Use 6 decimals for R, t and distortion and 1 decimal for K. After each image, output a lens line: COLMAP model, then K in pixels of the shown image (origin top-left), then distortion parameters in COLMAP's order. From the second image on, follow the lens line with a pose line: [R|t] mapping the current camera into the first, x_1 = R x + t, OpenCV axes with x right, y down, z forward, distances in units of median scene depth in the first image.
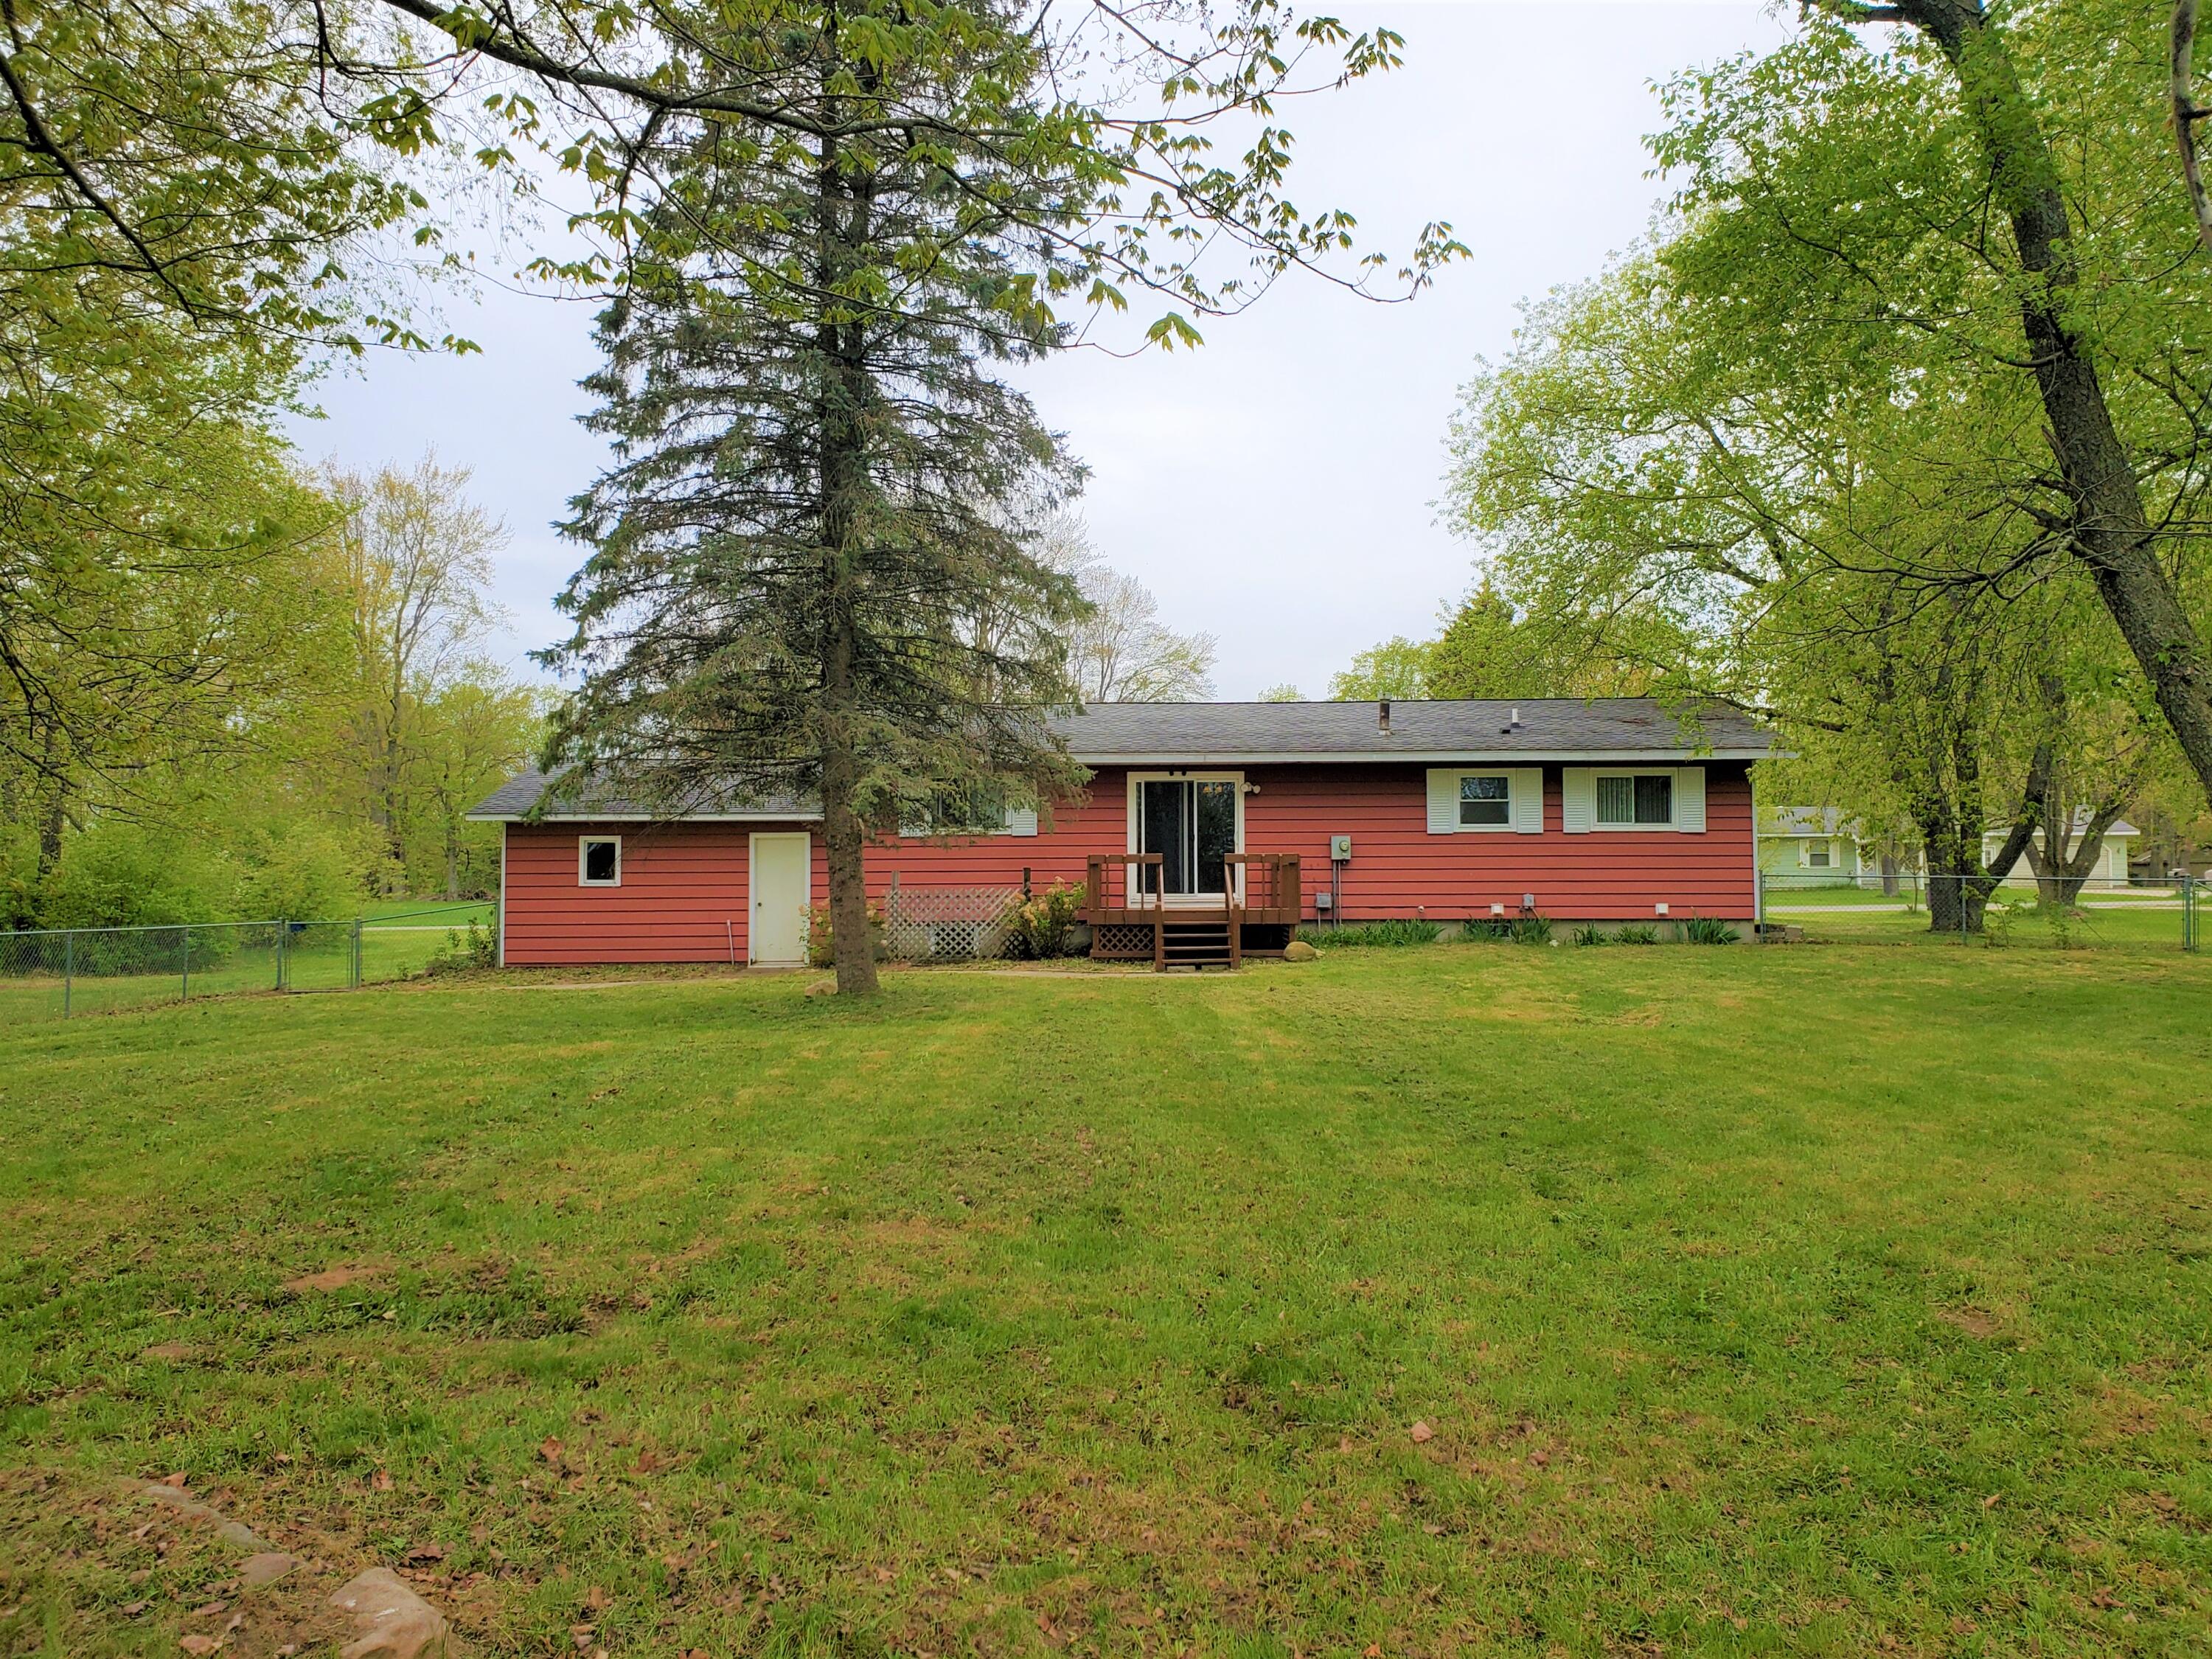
lens RADIAL K [[1744.4, 0, 1122.7], [0, 1744.4, 823.1], [0, 0, 1]] dist [0.001827, -0.007461]
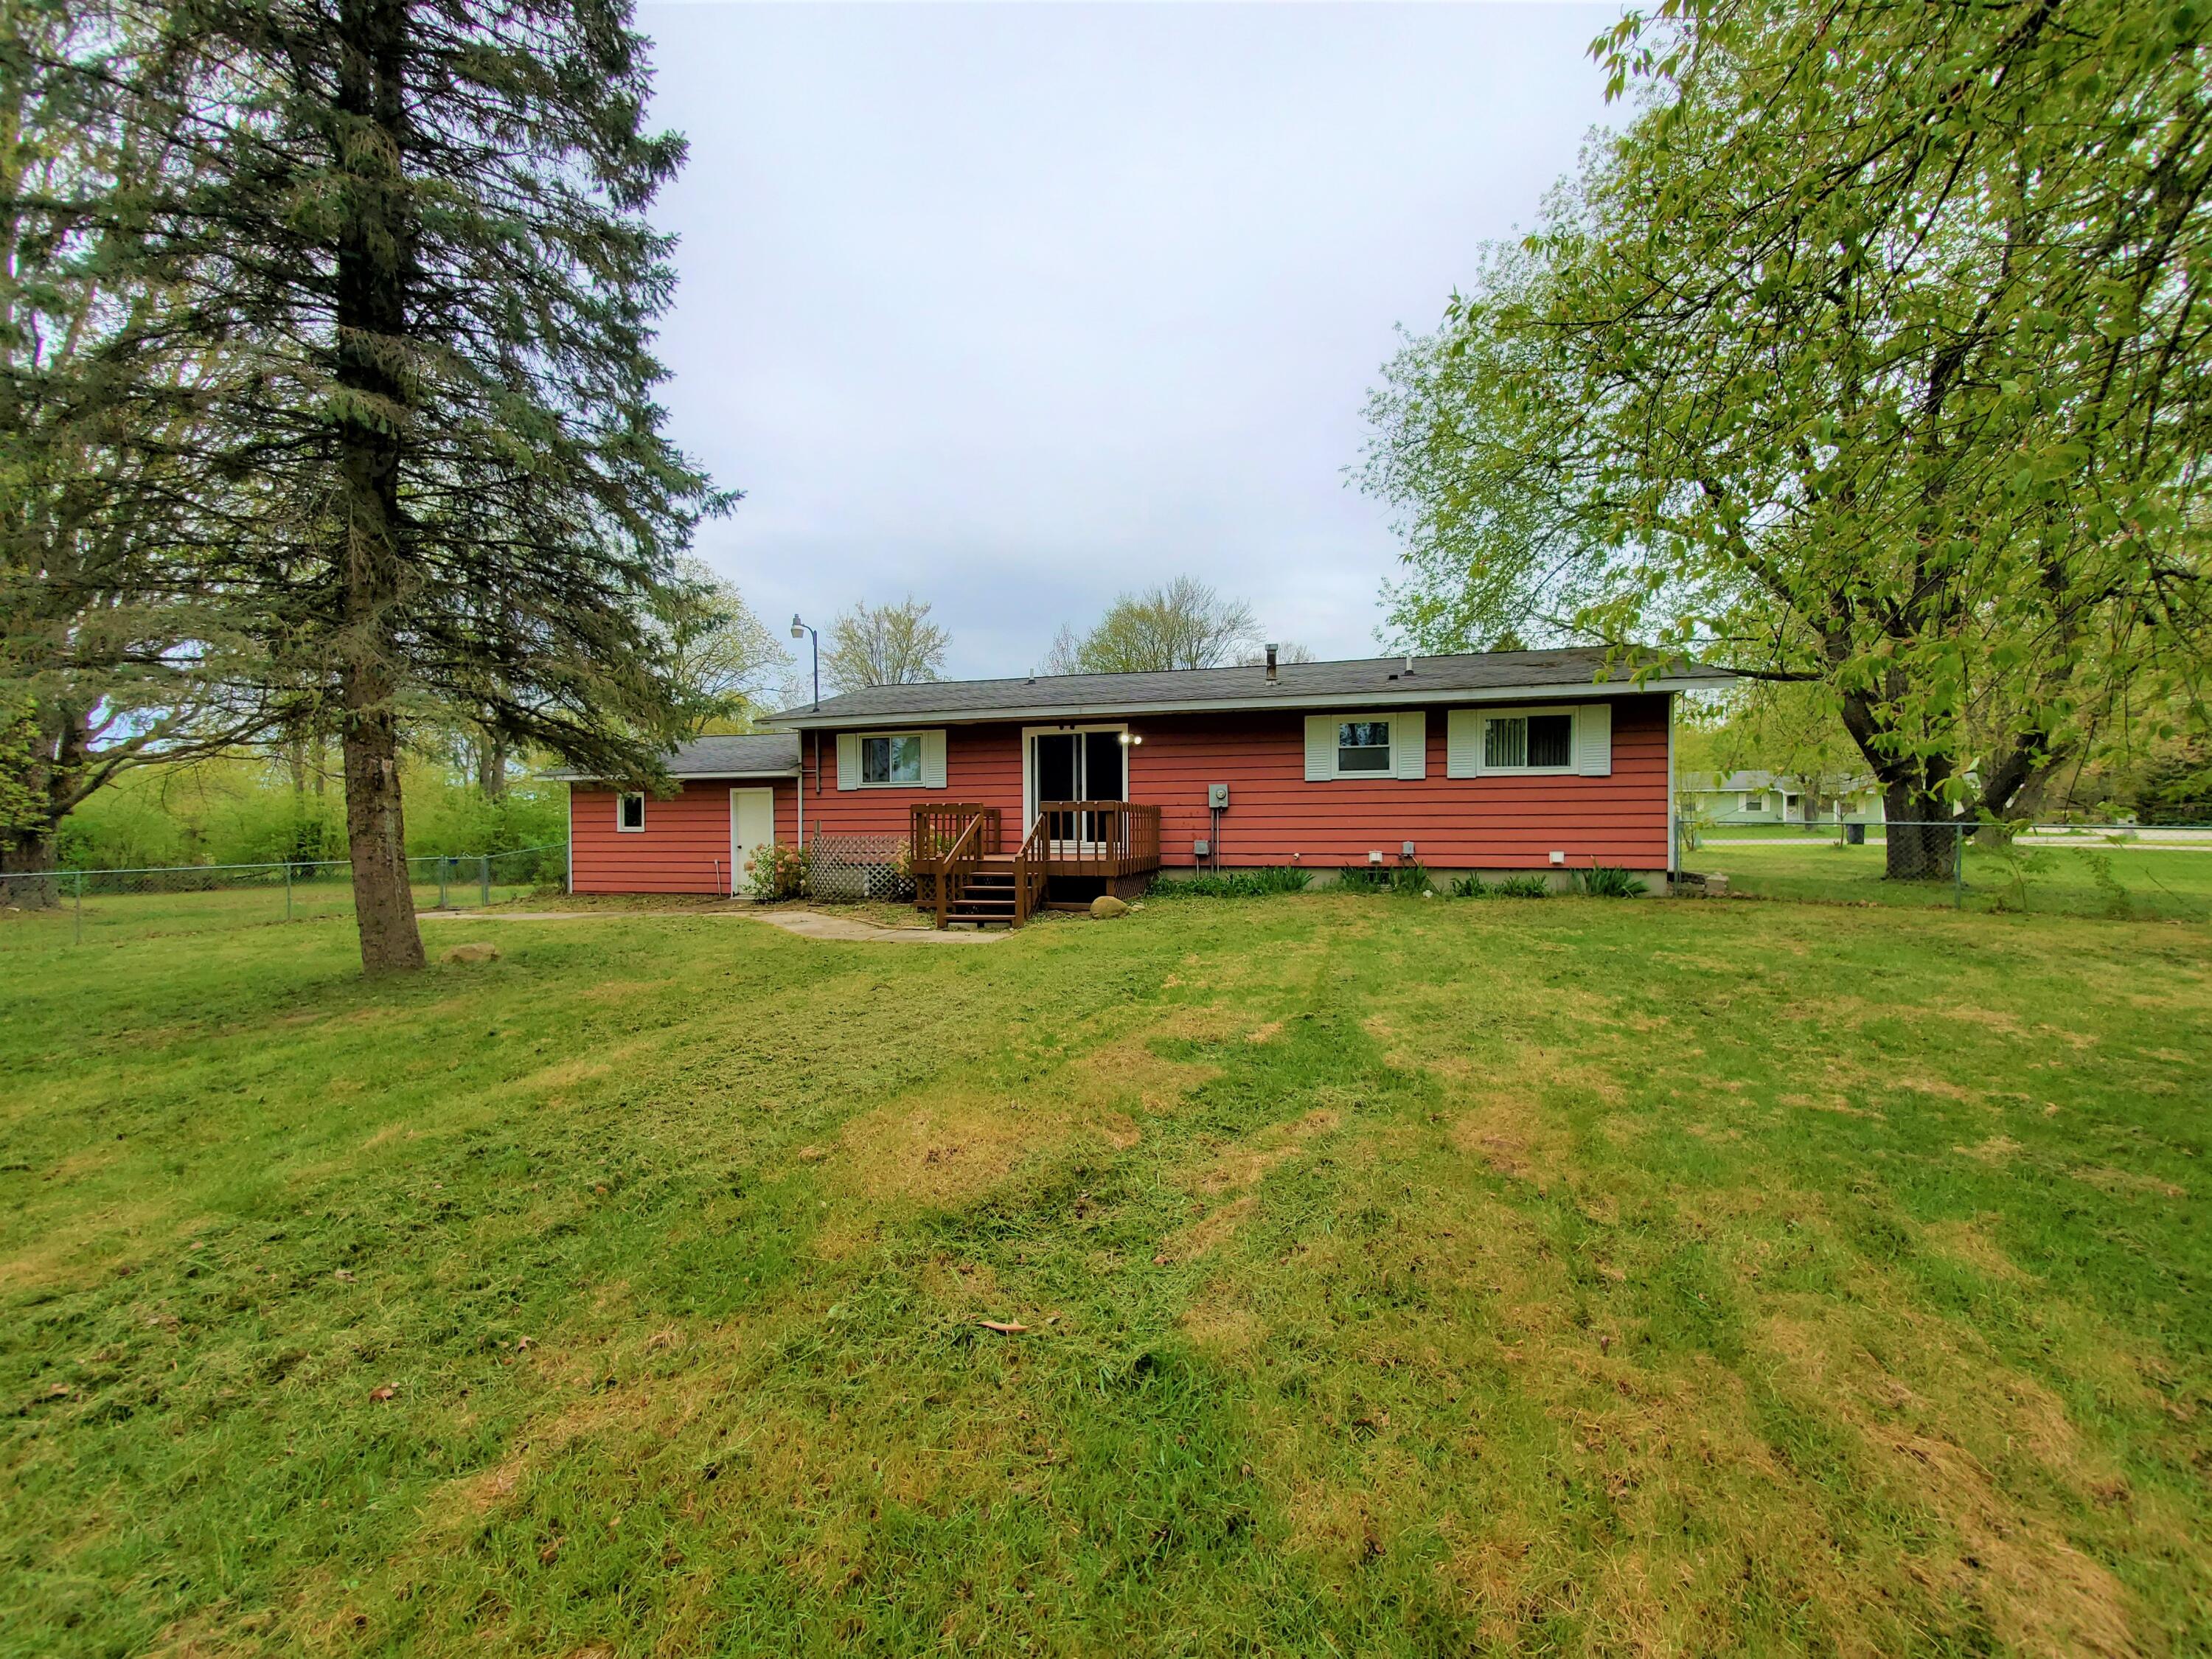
lens RADIAL K [[886.3, 0, 1115.5], [0, 886.3, 837.6], [0, 0, 1]] dist [0.003032, -0.001587]
pose [[0.970398, 0.002064, -0.241502, 0.337837], [0.010674, 0.998620, 0.051424, 0.019895], [0.241274, -0.052480, 0.969037, 0.838762]]
